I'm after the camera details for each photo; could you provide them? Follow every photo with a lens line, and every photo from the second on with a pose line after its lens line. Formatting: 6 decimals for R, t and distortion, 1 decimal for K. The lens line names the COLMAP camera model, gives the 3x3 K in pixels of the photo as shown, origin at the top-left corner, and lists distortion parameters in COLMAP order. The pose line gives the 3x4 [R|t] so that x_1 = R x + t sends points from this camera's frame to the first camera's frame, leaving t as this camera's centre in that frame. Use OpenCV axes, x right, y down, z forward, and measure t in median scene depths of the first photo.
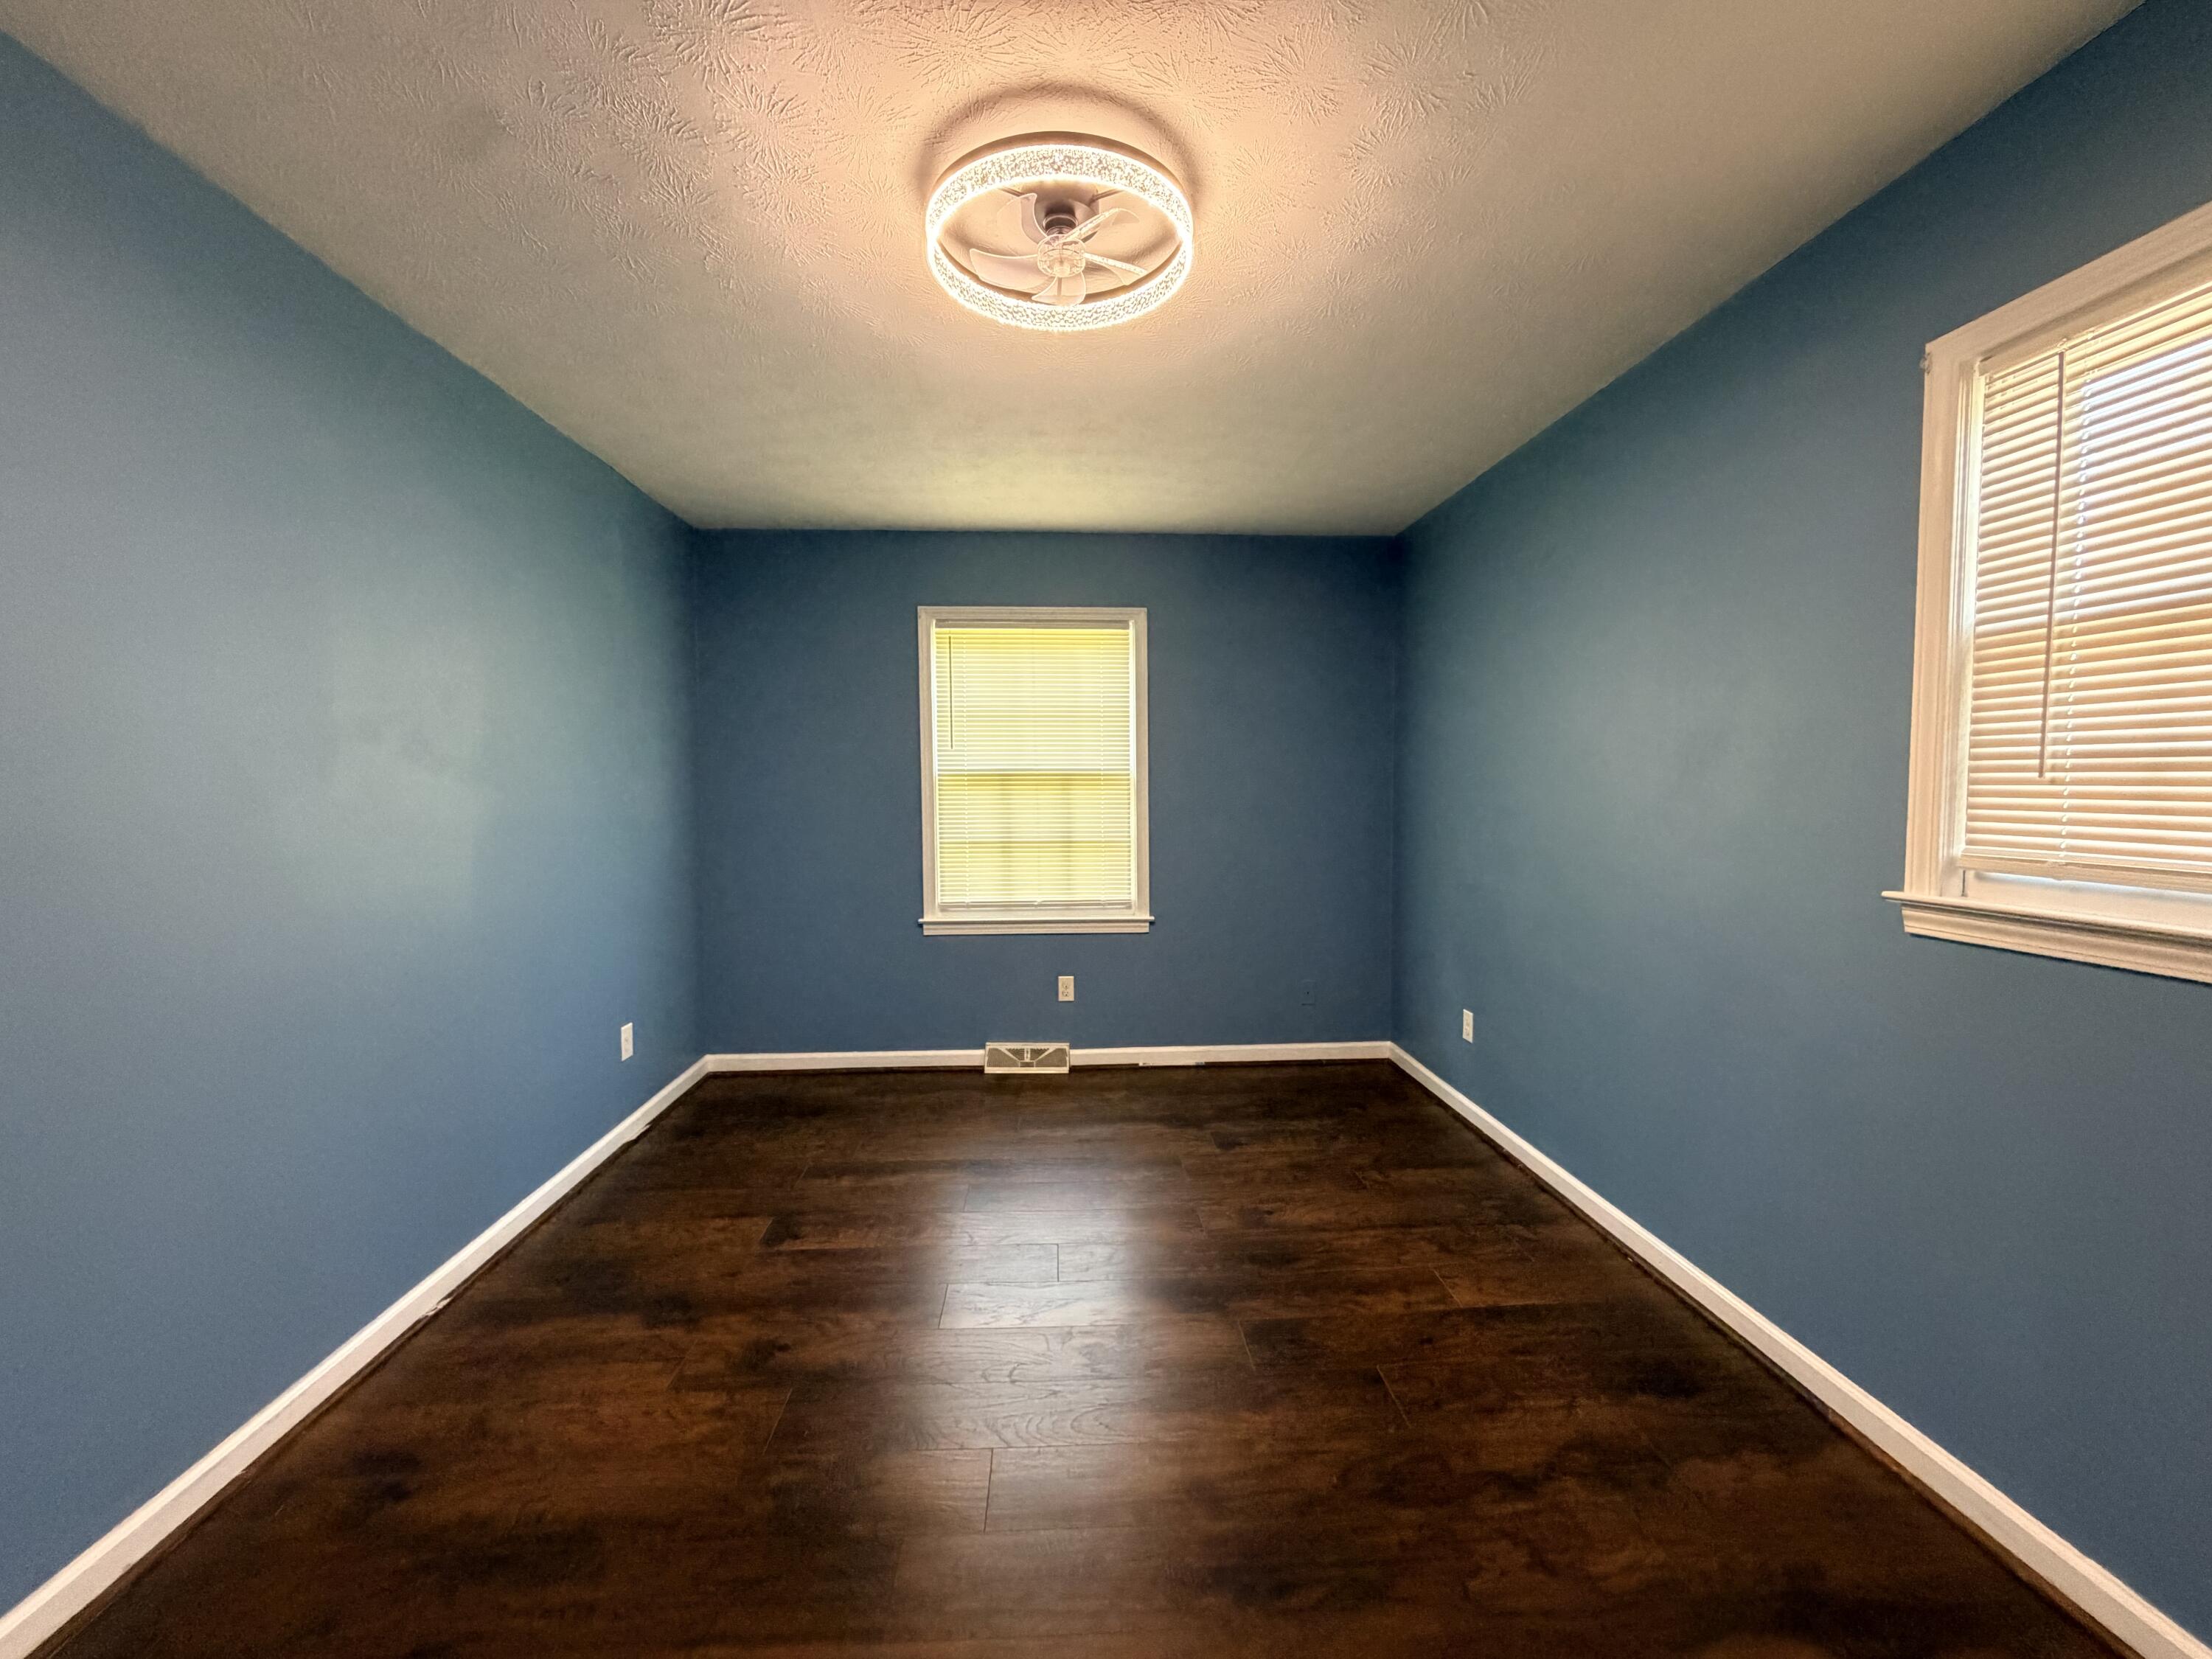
lens RADIAL K [[890.9, 0, 1106.0], [0, 890.9, 829.5], [0, 0, 1]] dist [0.000004, 0.000106]
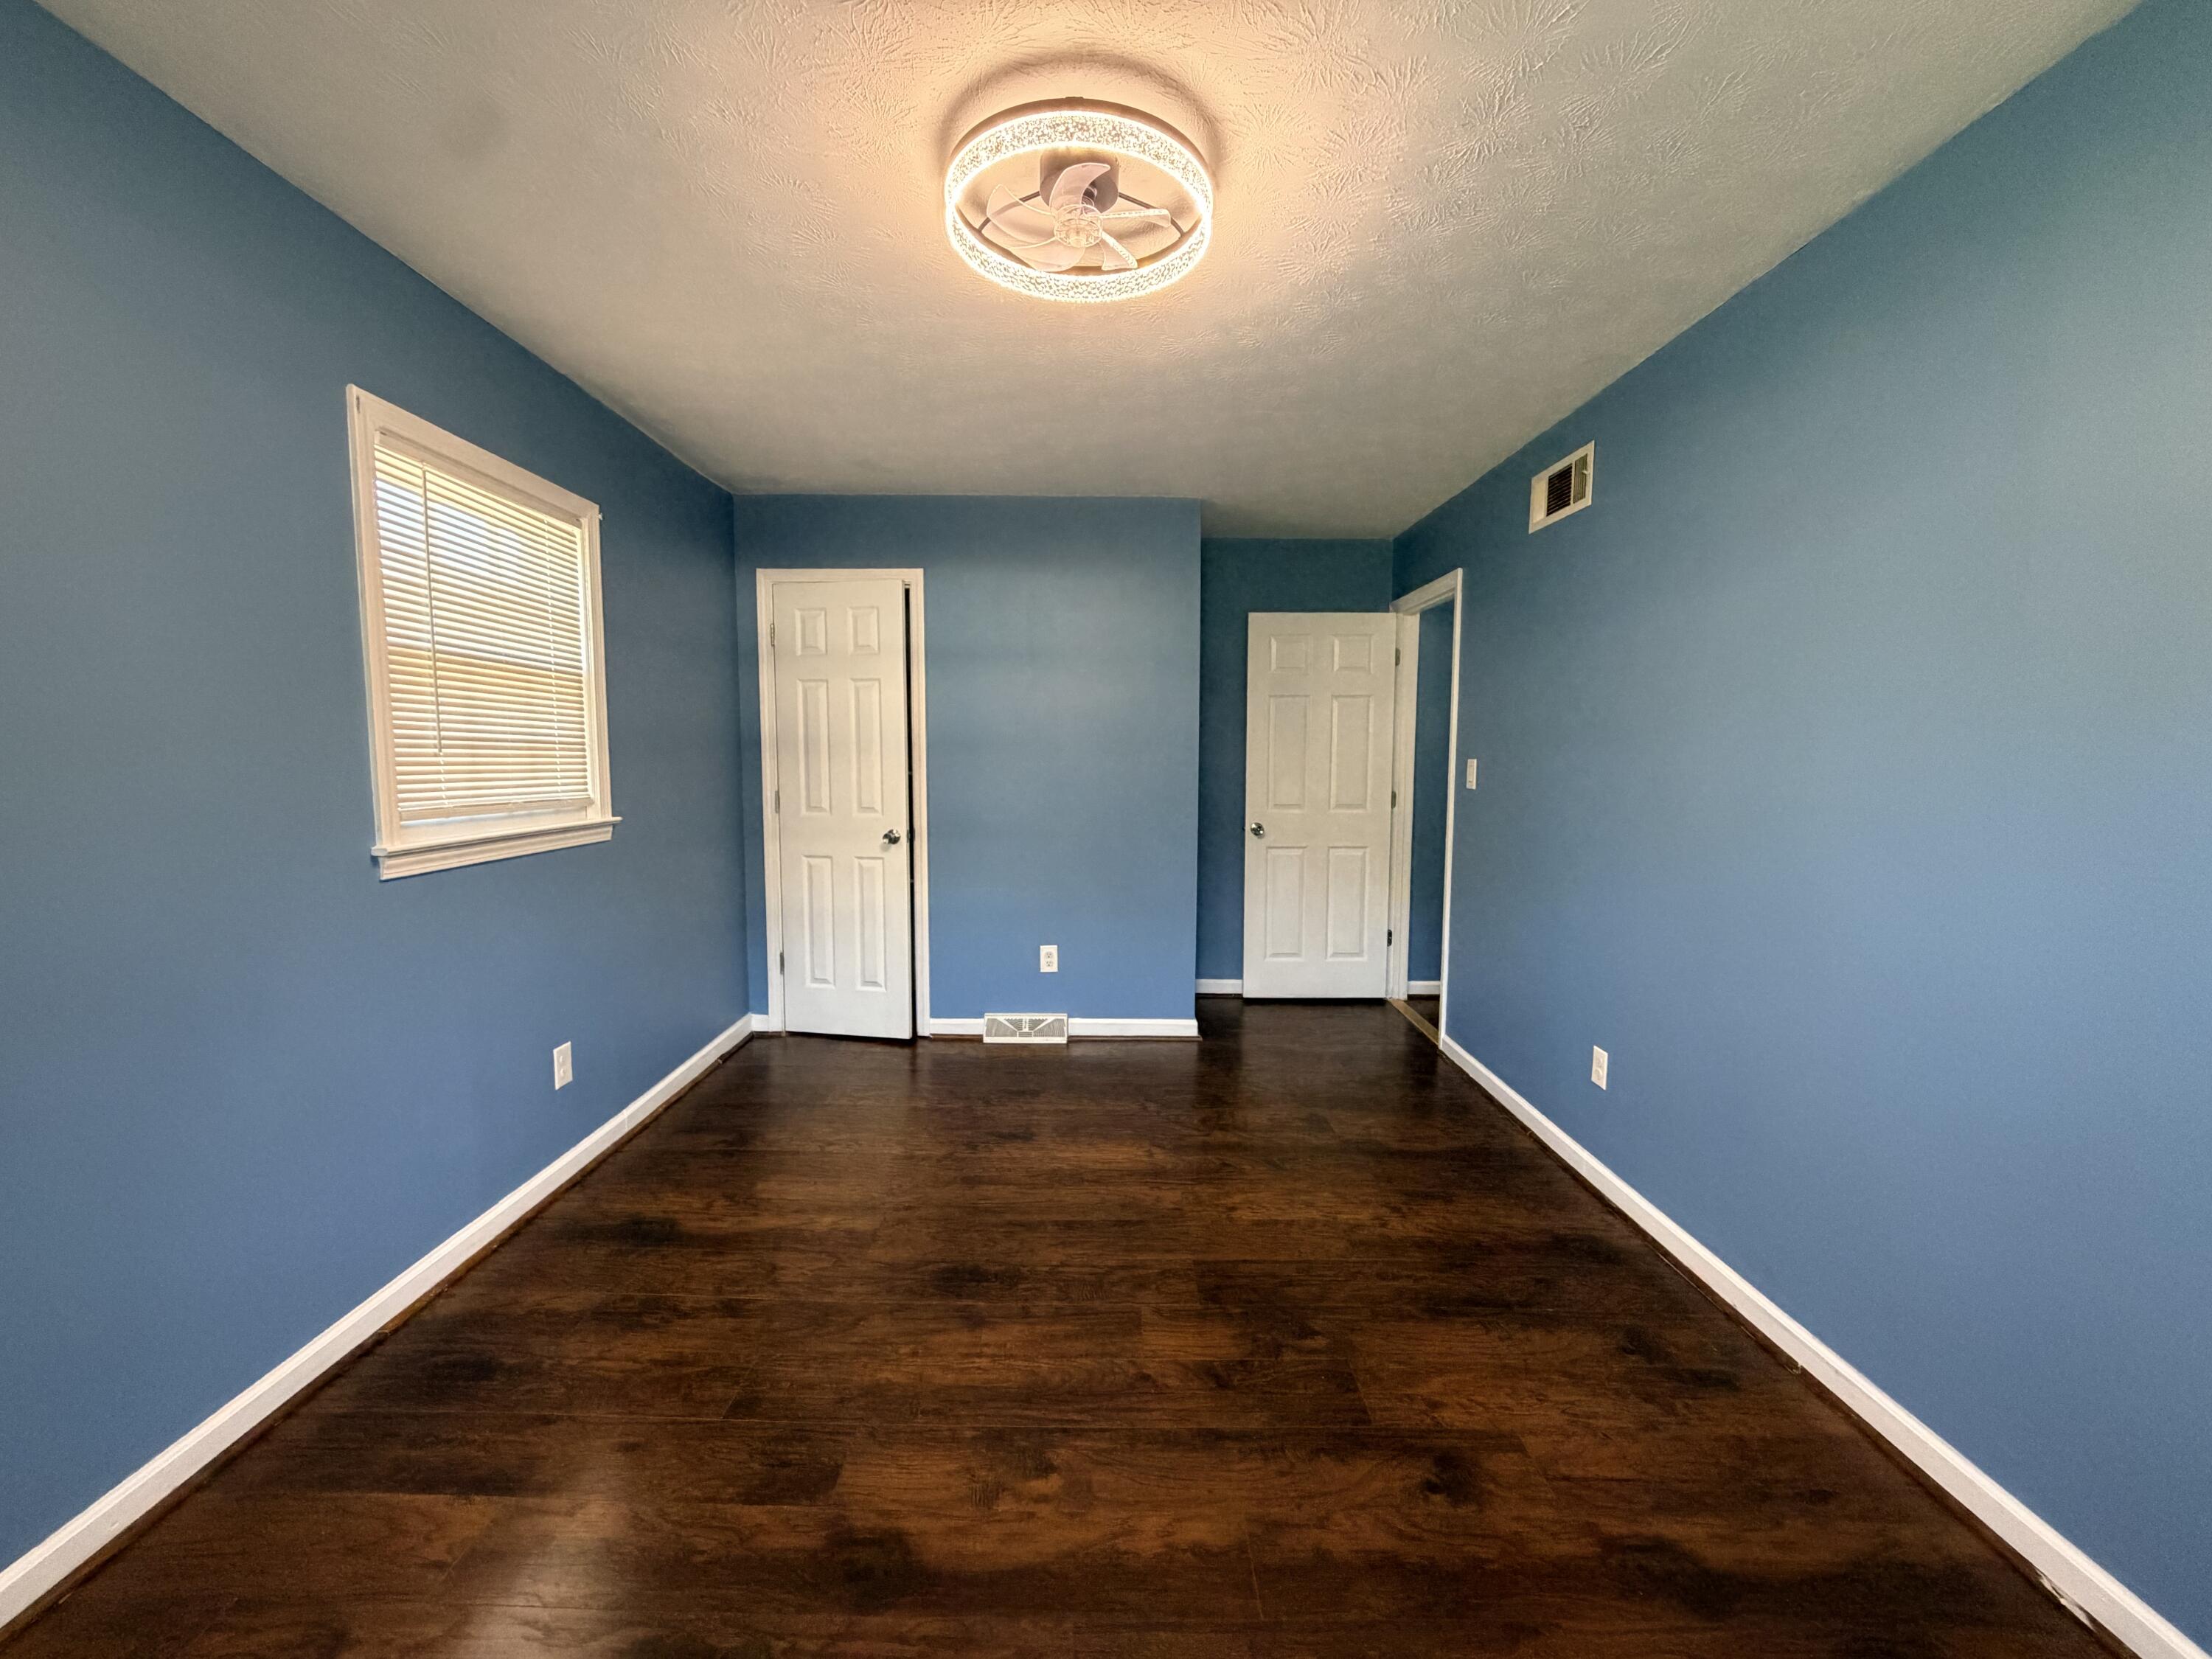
lens RADIAL K [[890.9, 0, 1106.0], [0, 890.9, 829.5], [0, 0, 1]] dist [0.000004, 0.000106]
pose [[-0.998207, -0.006916, 0.059455, -0.157468], [0.001000, 0.991236, 0.132102, -0.116505], [-0.059847, 0.131925, -0.989451, 2.245291]]
